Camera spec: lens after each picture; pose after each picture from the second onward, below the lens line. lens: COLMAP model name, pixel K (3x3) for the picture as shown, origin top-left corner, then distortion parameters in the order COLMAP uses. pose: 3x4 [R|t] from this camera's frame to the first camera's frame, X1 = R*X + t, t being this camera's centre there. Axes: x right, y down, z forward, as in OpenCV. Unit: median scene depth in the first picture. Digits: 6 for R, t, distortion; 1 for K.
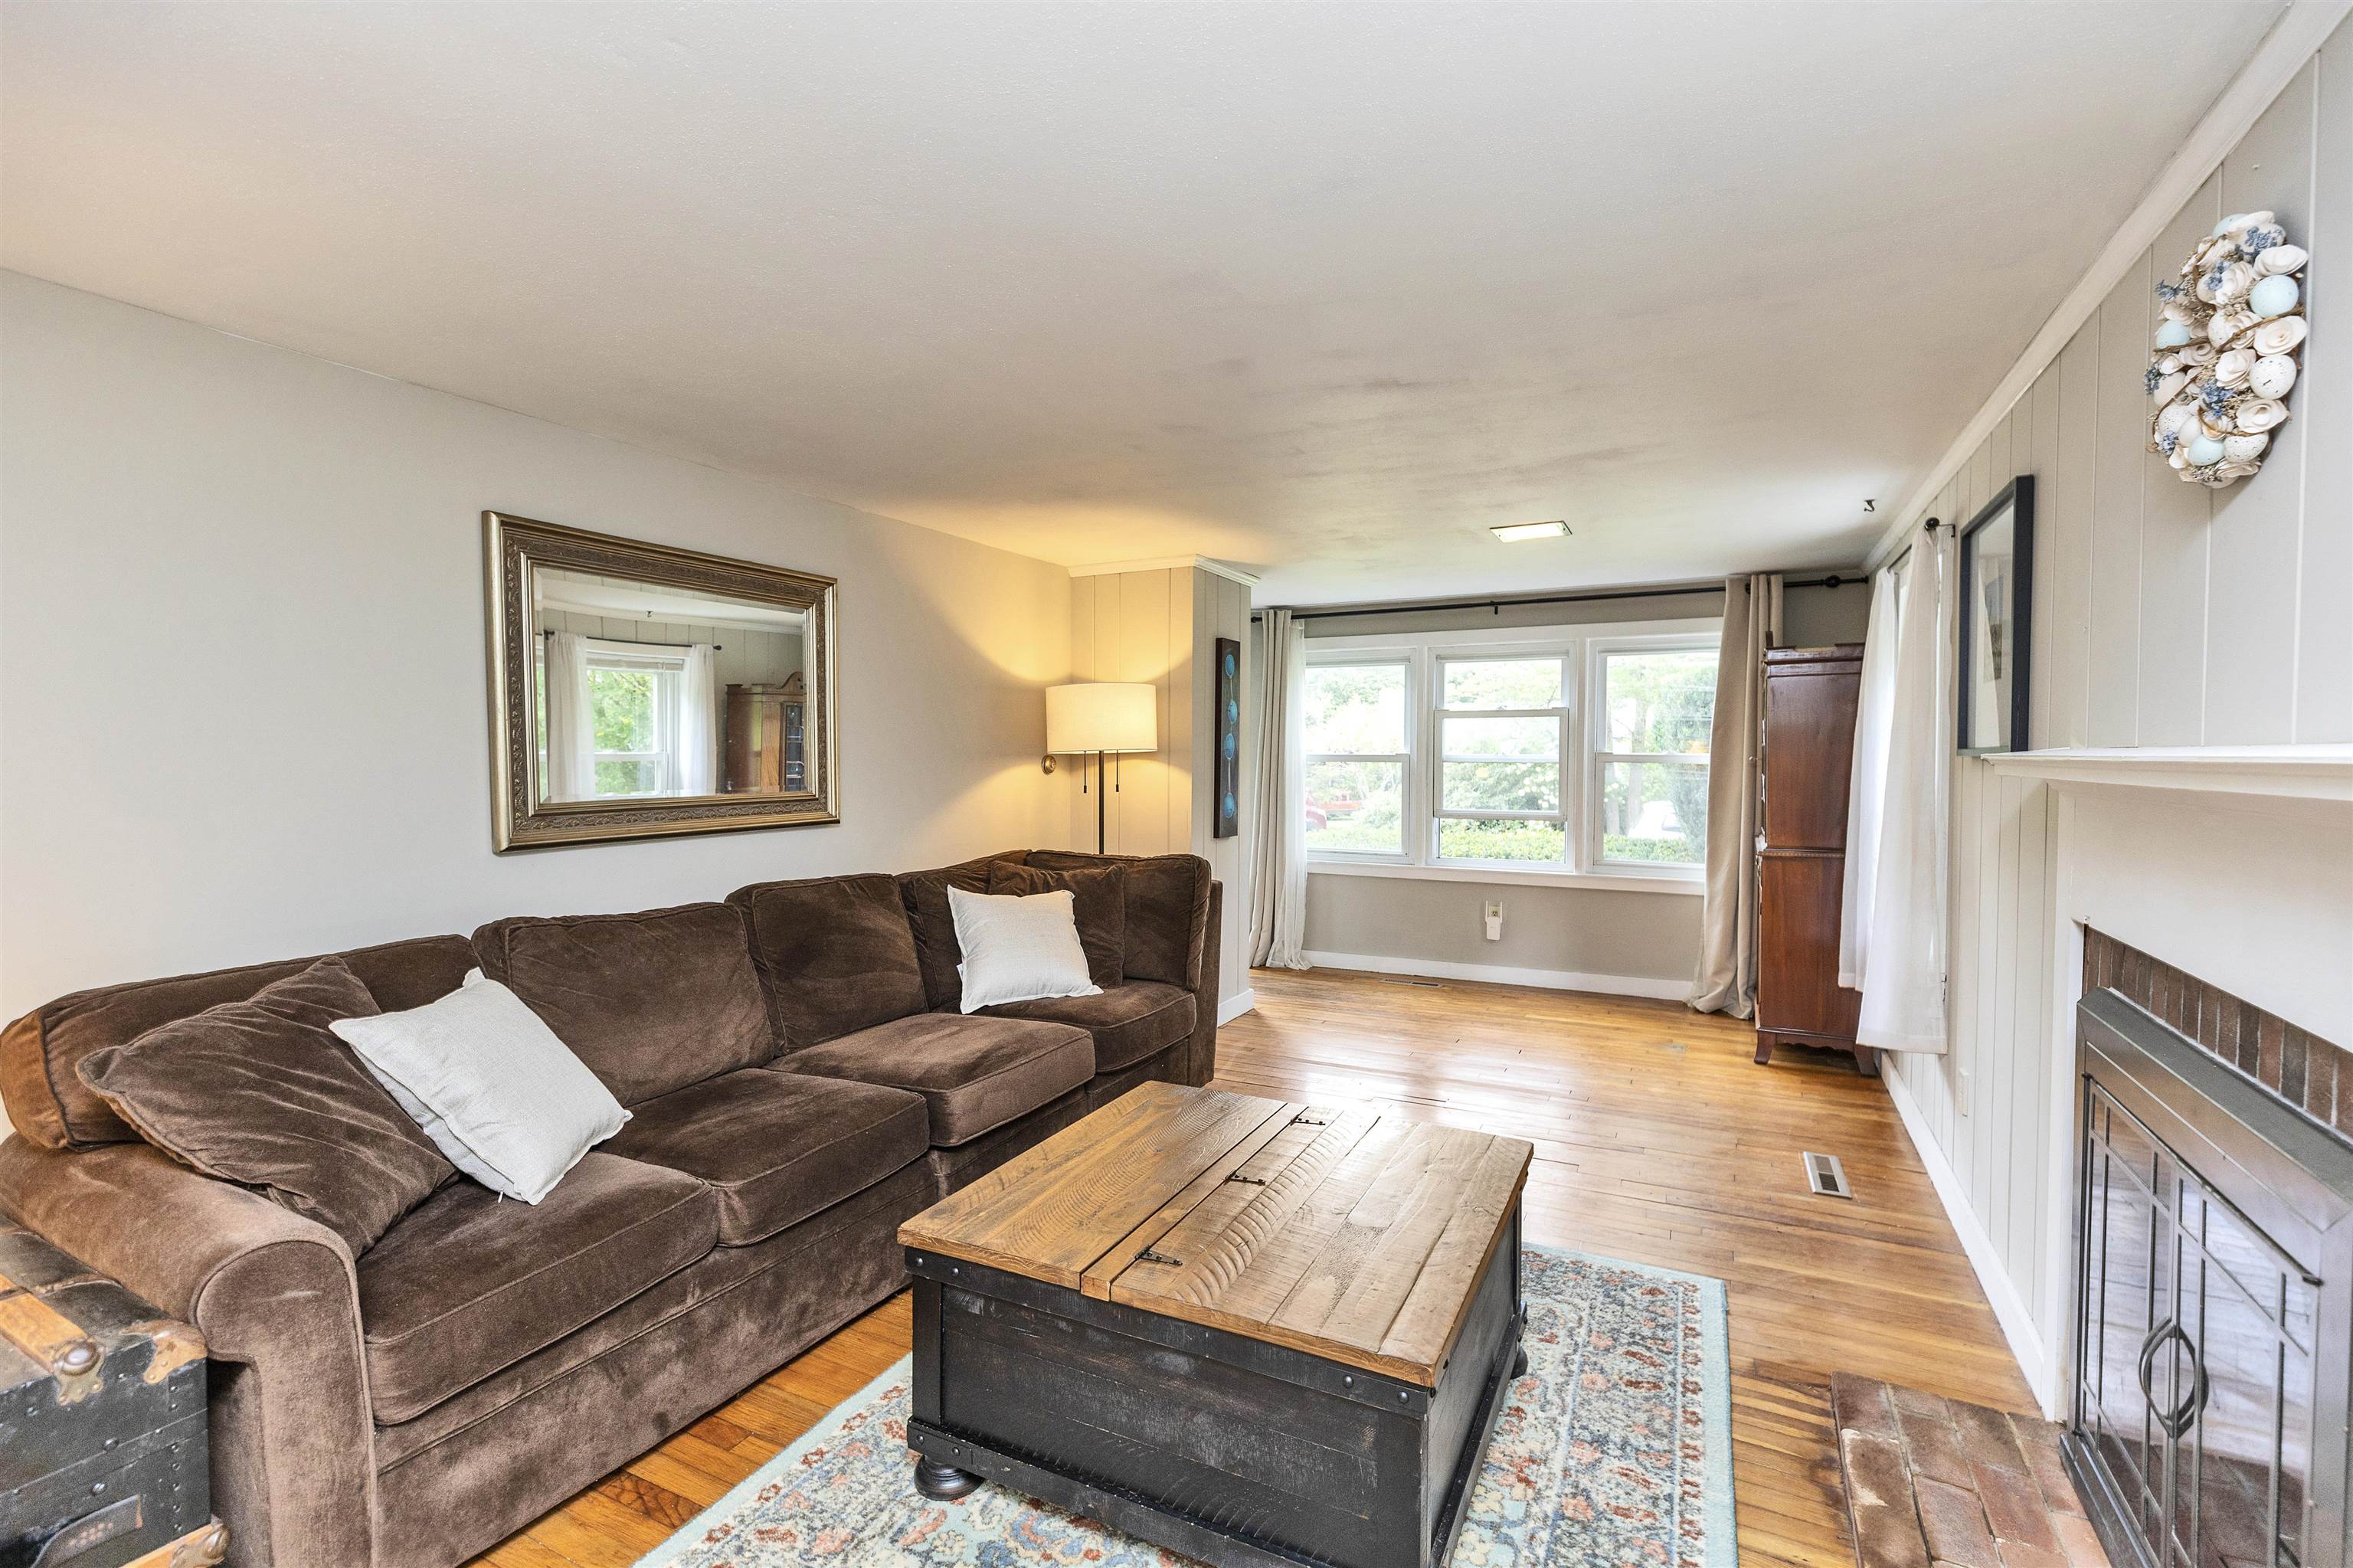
lens RADIAL K [[1061.9, 0, 1187.5], [0, 1061.9, 783.2], [0, 0, 1]] dist [0.001817, 0.000225]
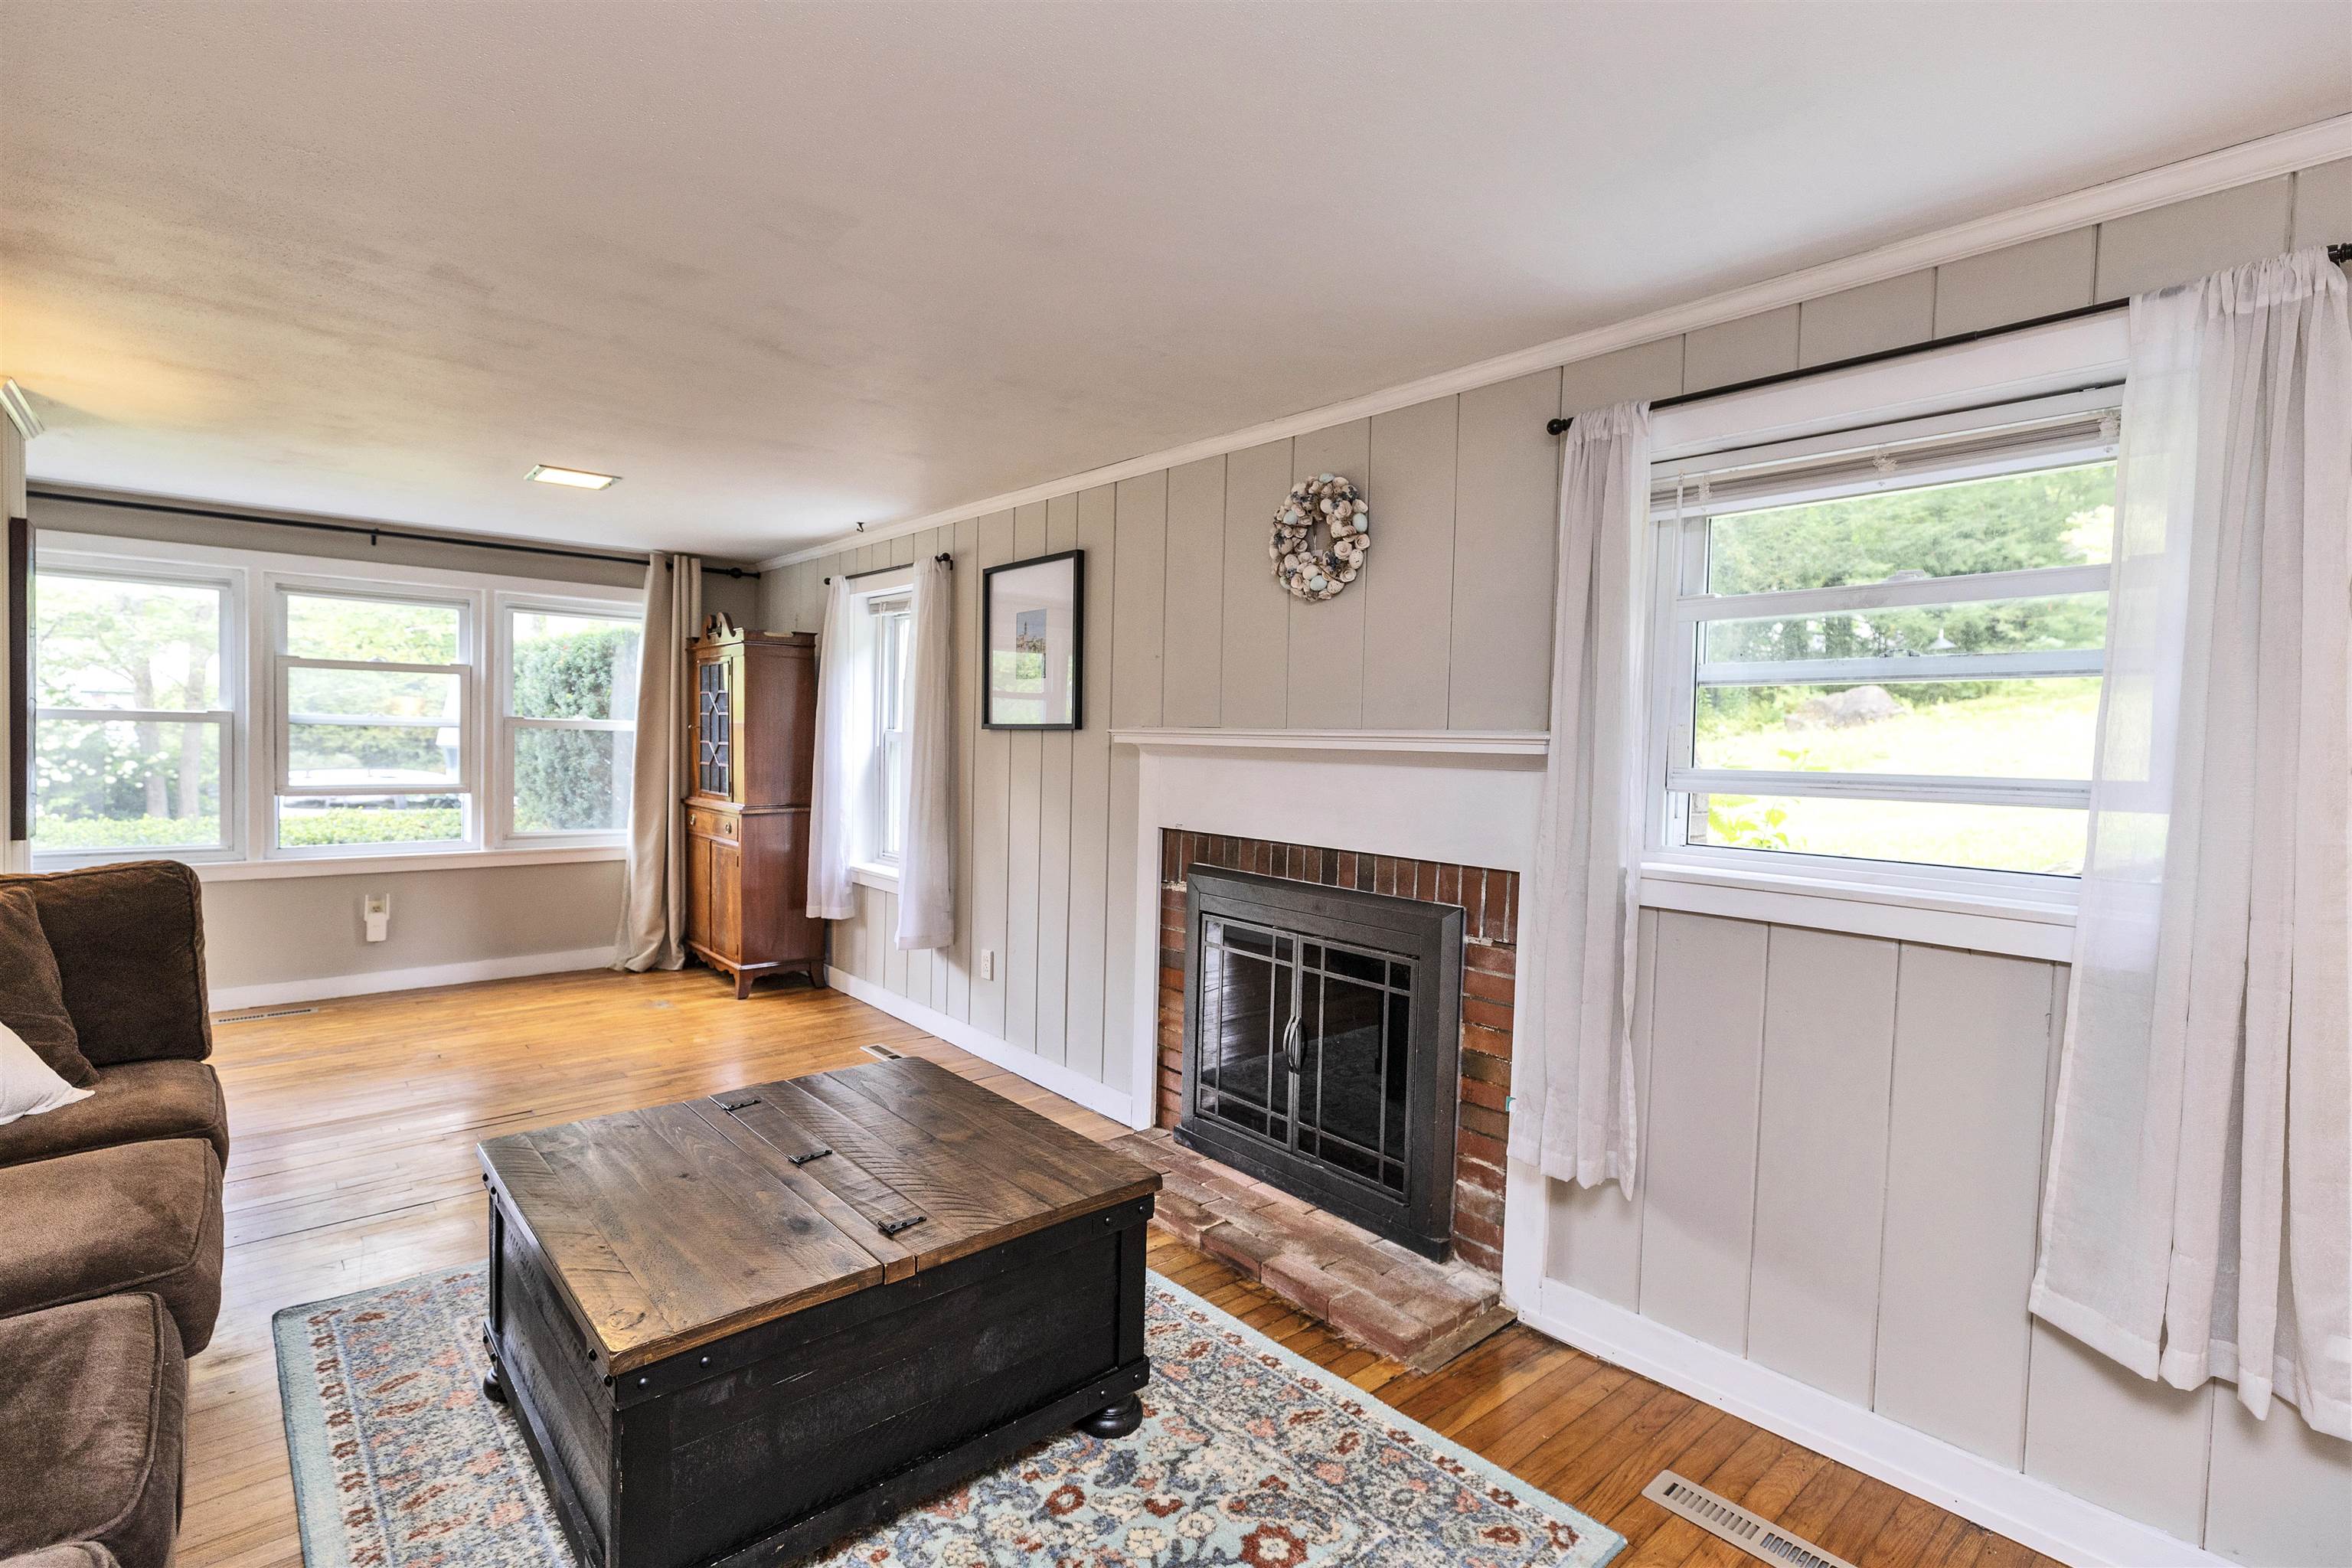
lens RADIAL K [[1061.4, 0, 1187.0], [0, 1061.4, 783.2], [0, 0, 1]] dist [0.001817, 0.000225]
pose [[0.366078, -0.032336, 0.930022, -0.274680], [0.004268, 0.999444, 0.033070, 0.000508], [-0.930574, -0.008137, 0.366013, 0.127425]]
